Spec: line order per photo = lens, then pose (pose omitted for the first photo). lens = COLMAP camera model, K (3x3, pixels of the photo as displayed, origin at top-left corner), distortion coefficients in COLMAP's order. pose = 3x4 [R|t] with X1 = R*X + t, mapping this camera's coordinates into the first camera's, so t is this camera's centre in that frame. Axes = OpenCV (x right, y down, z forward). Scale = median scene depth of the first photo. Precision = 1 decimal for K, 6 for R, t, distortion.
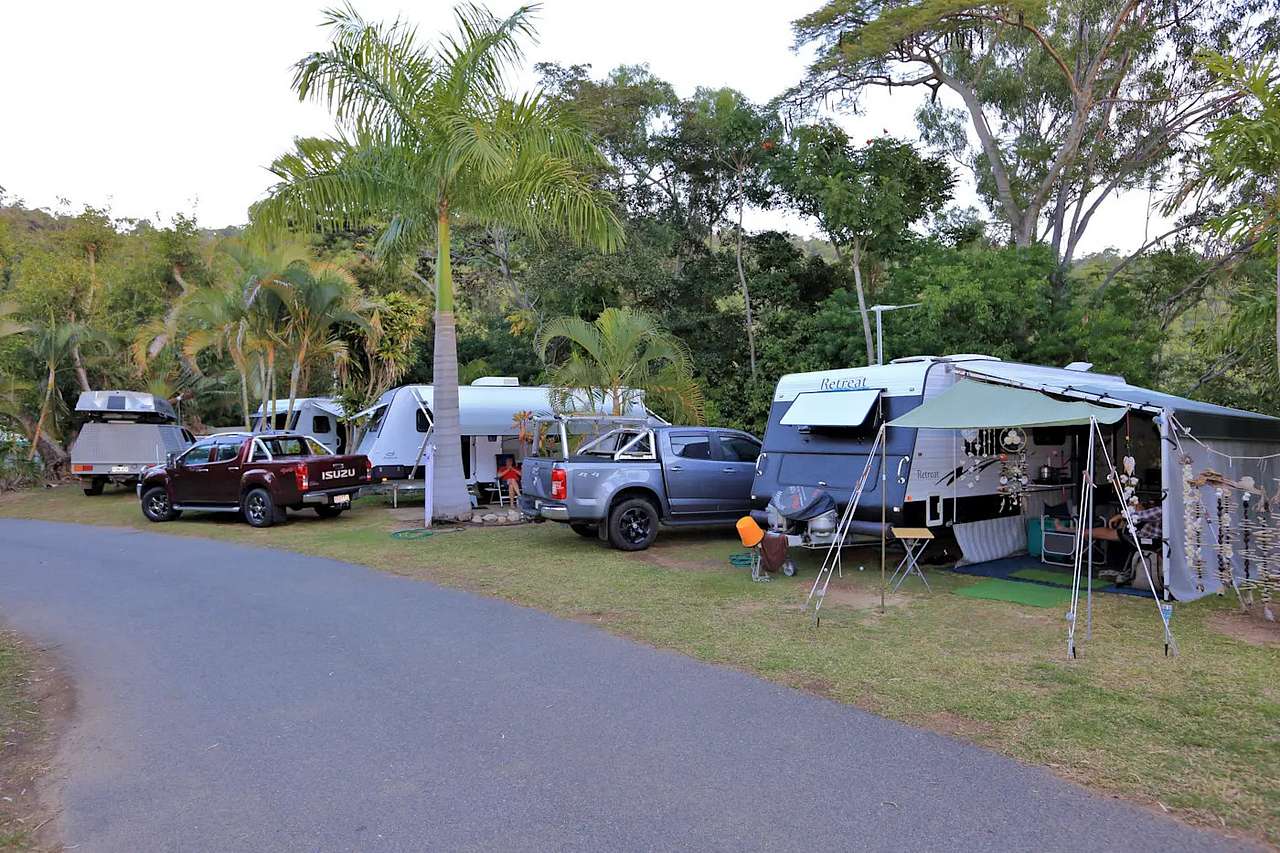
lens RADIAL K [[839.0, 0, 640.0], [0, 839.0, 426.5], [0, 0, 1]] dist [-0.002531, 0.034053]
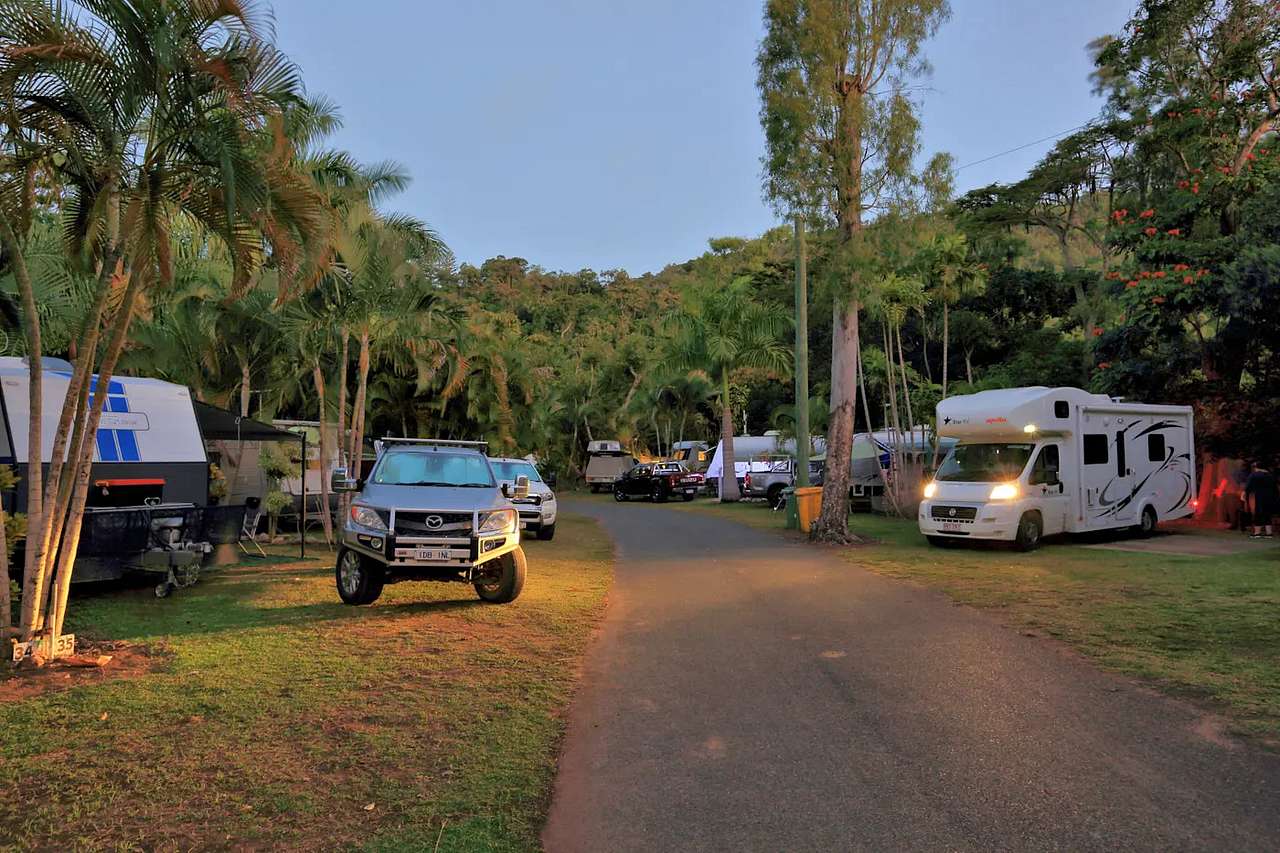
lens RADIAL K [[839.0, 0, 640.0], [0, 839.0, 426.5], [0, 0, 1]] dist [-0.002531, 0.034053]
pose [[0.871149, -0.031522, -0.490005, 0.429429], [0.020065, 0.999389, -0.028618, -0.017009], [0.490608, 0.015099, 0.871250, -0.691770]]
